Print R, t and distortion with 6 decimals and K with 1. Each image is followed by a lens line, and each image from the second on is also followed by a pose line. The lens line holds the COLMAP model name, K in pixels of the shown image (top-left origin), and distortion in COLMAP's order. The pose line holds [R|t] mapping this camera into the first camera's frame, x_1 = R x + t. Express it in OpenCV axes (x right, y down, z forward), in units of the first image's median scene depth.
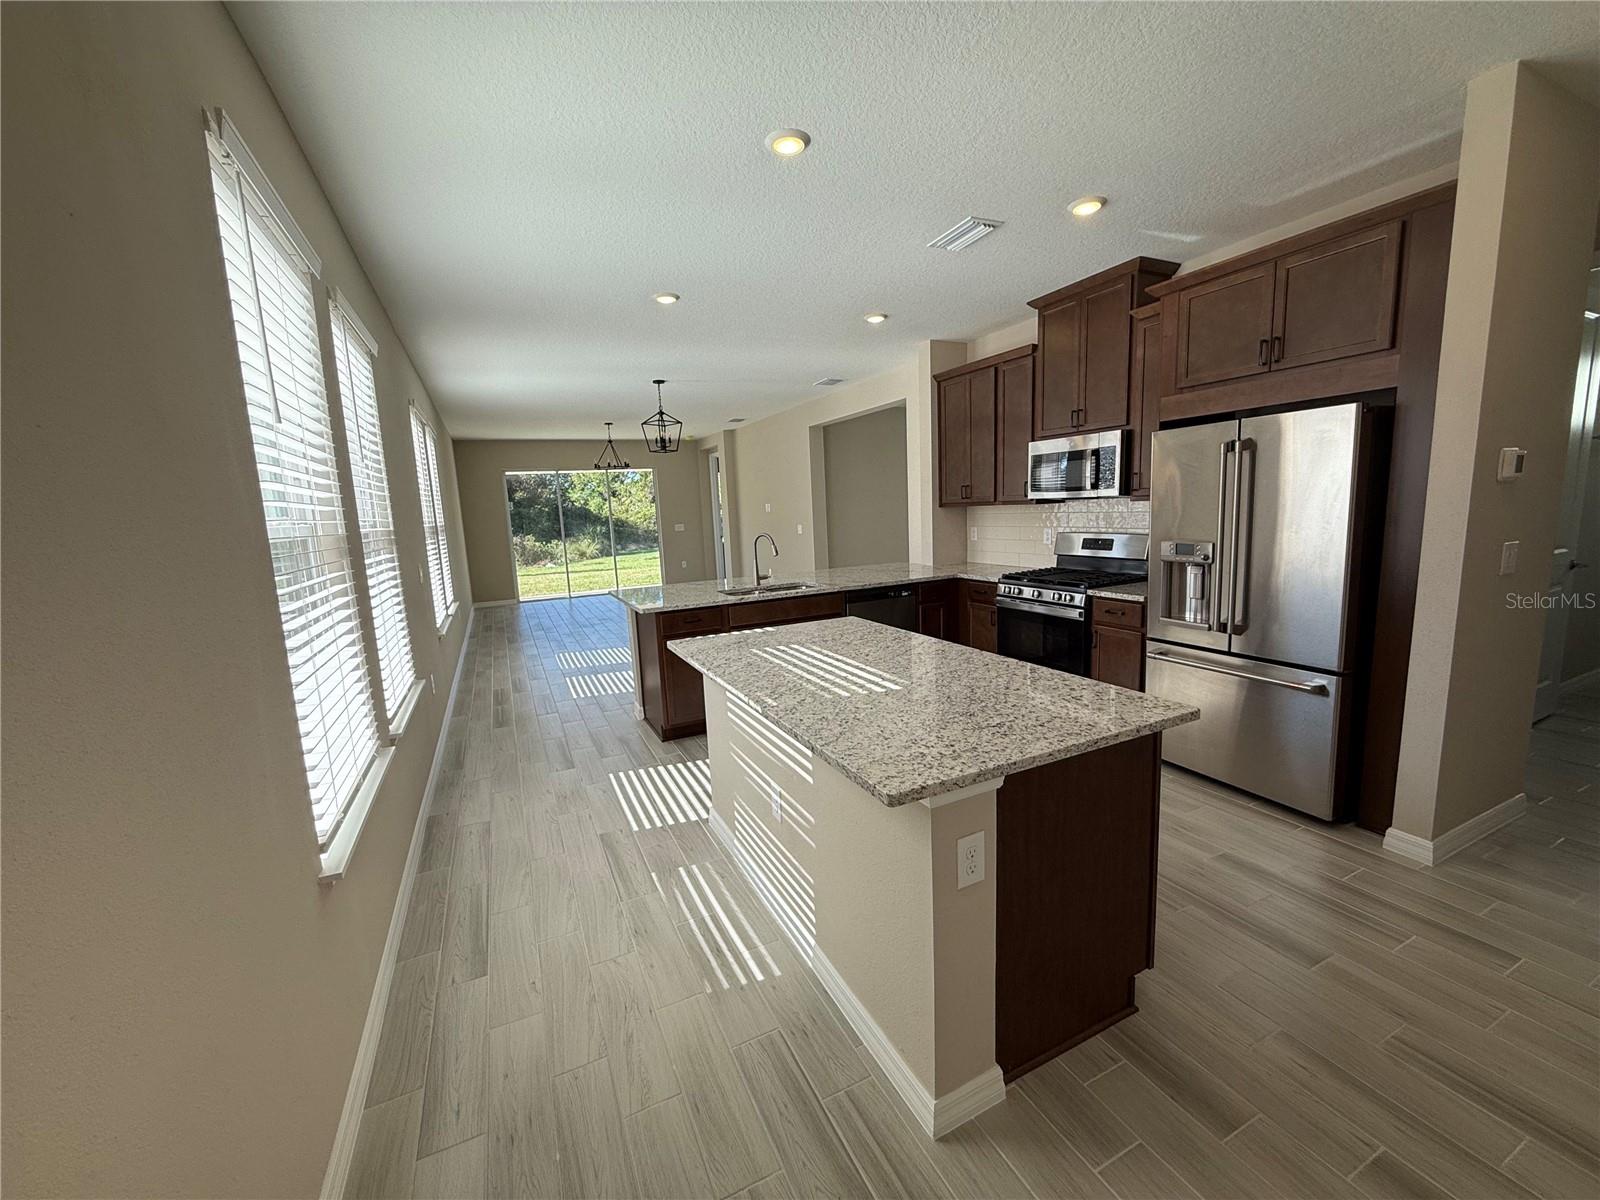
lens RADIAL K [[638.0, 0, 800.0], [0, 638.0, 600.0], [0, 0, 1]] dist [0.000475, 0.000203]
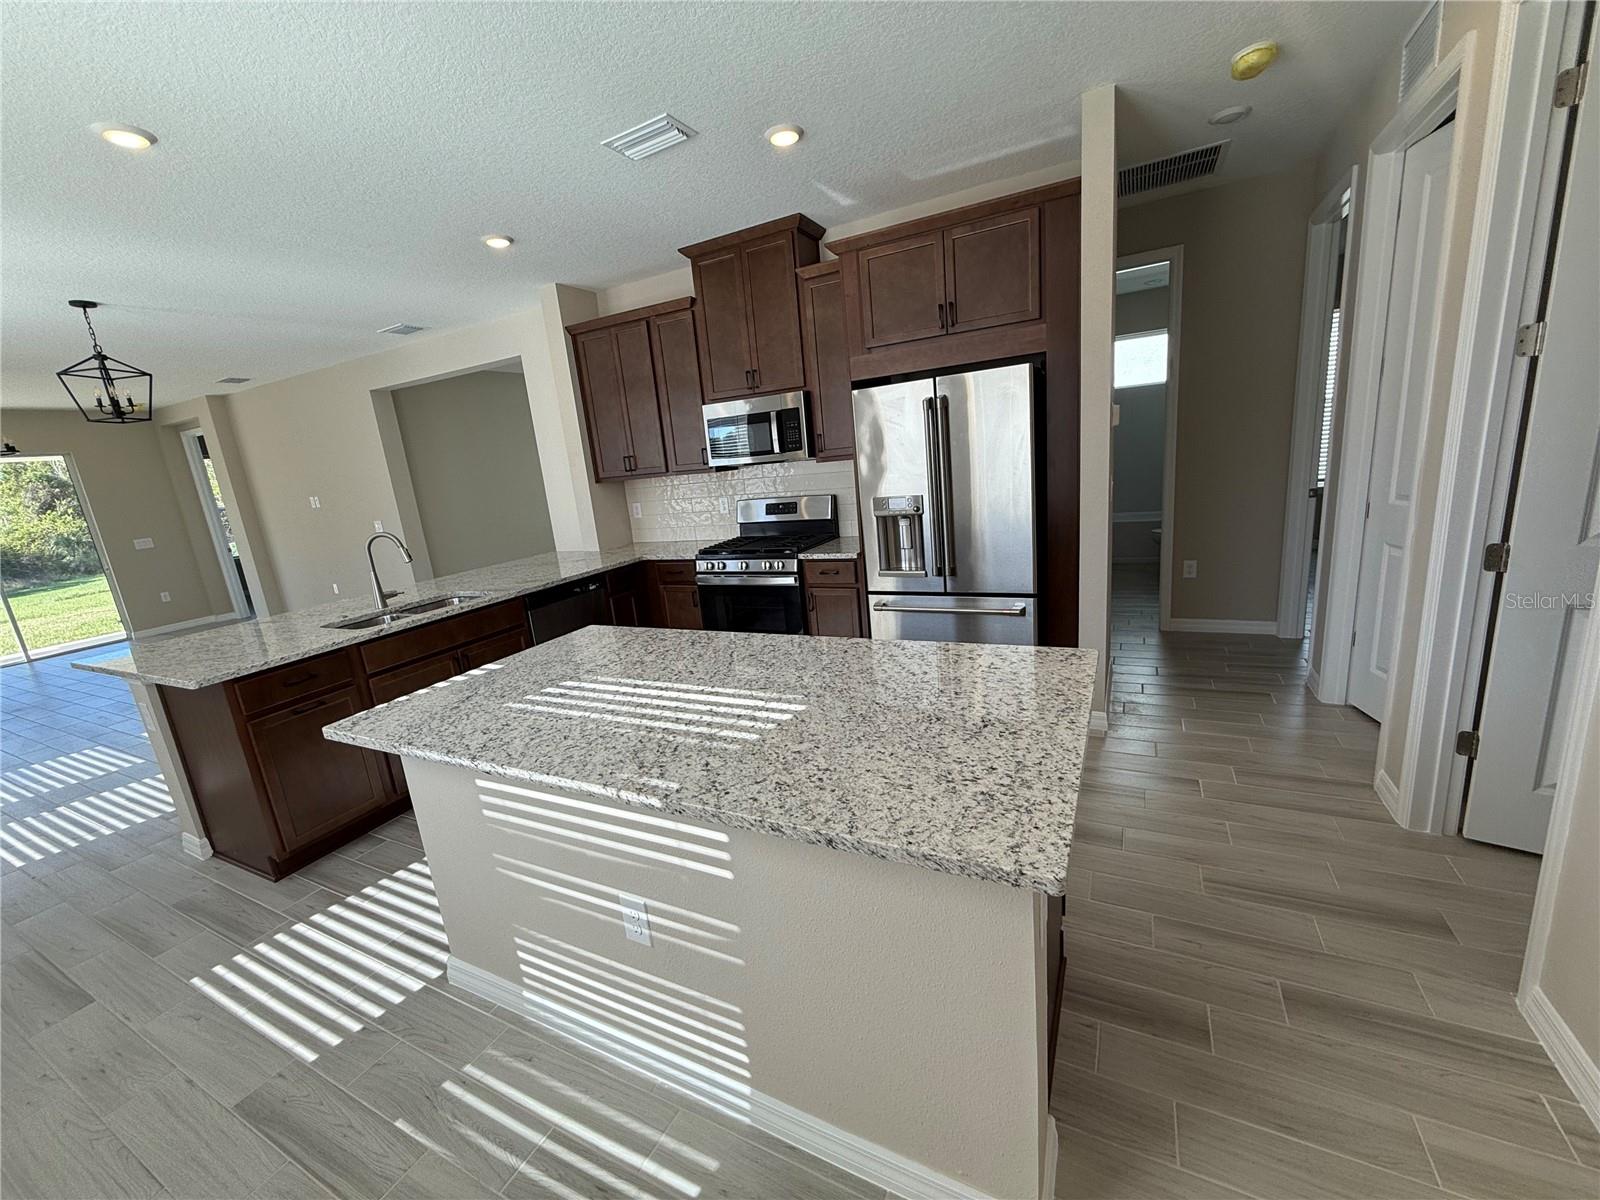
lens RADIAL K [[638.0, 0, 800.0], [0, 638.0, 600.0], [0, 0, 1]] dist [0.000475, 0.000203]
pose [[0.795498, -0.165387, 0.582949, -0.134777], [0.147573, 0.985944, 0.078340, -0.023058], [-0.587712, 0.023708, 0.808723, 0.202760]]
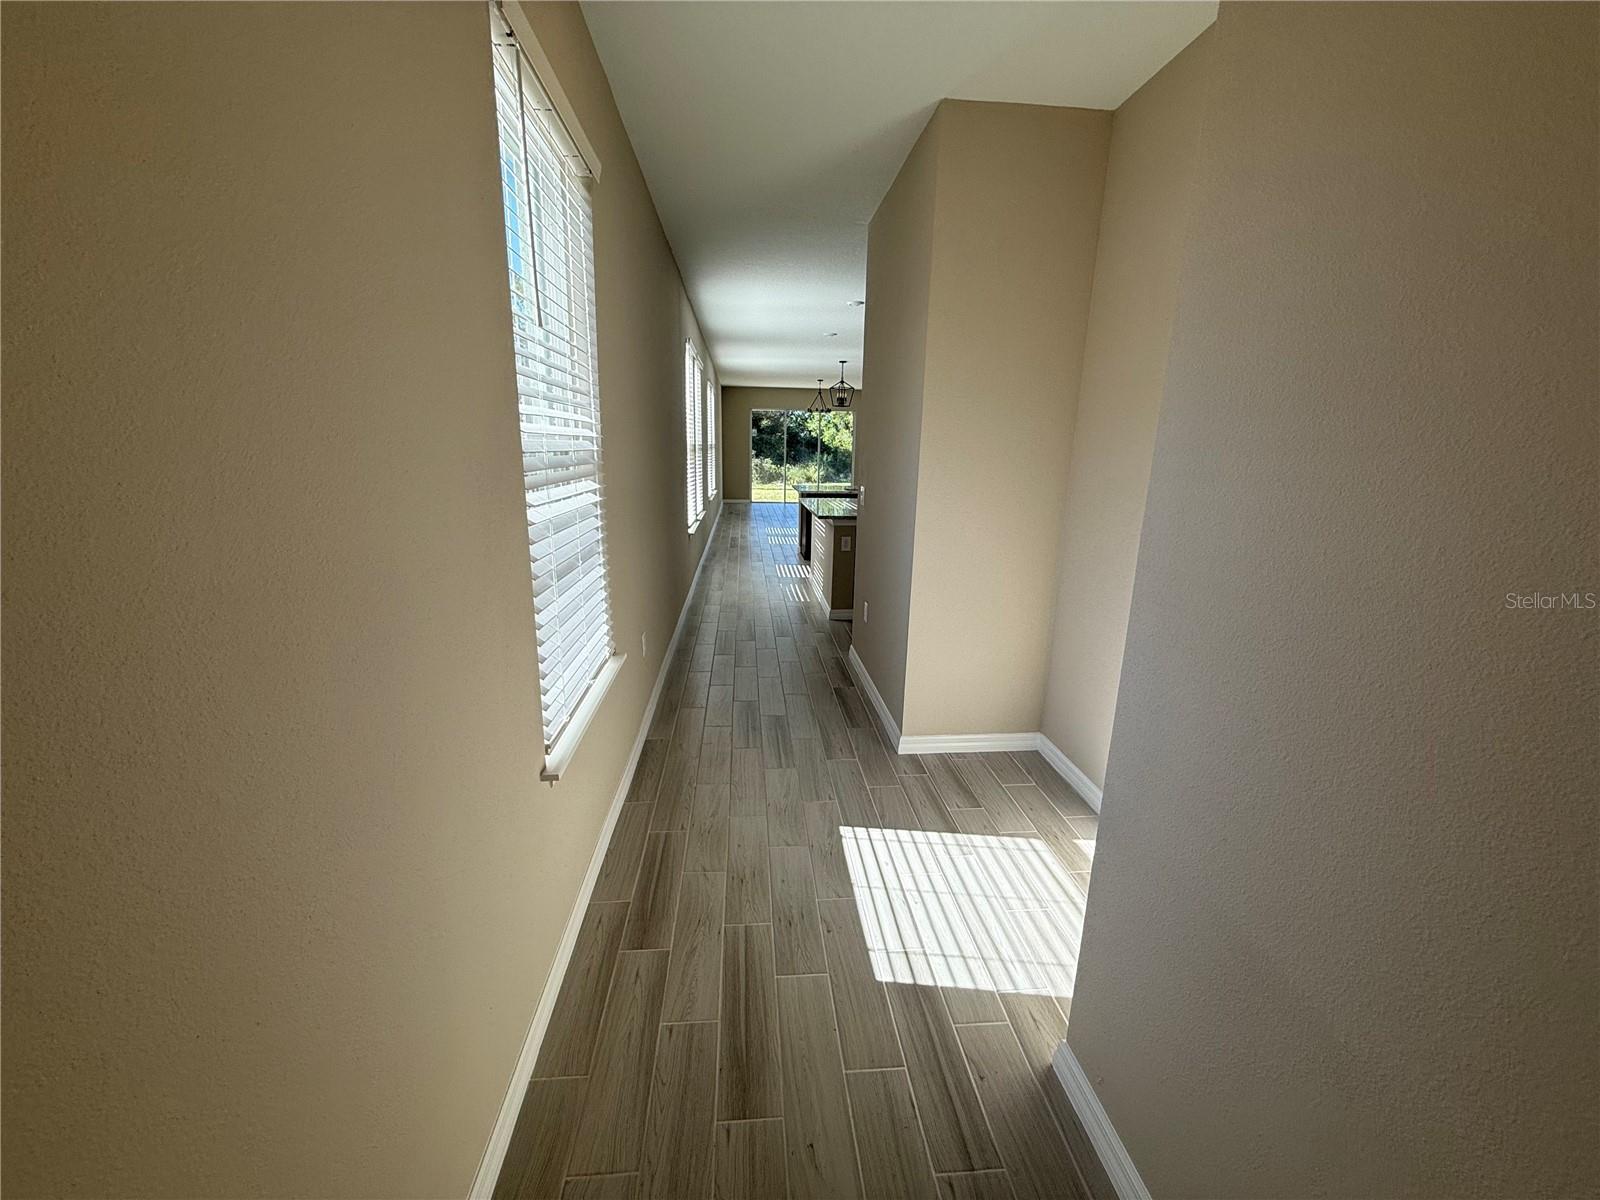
lens RADIAL K [[638.0, 0, 800.0], [0, 638.0, 600.0], [0, 0, 1]] dist [0.000475, 0.000203]
pose [[0.934578, 0.145516, -0.324636, 0.475072], [-0.113502, 0.986793, 0.115570, 0.125277], [0.337166, -0.071163, 0.938752, -0.970677]]
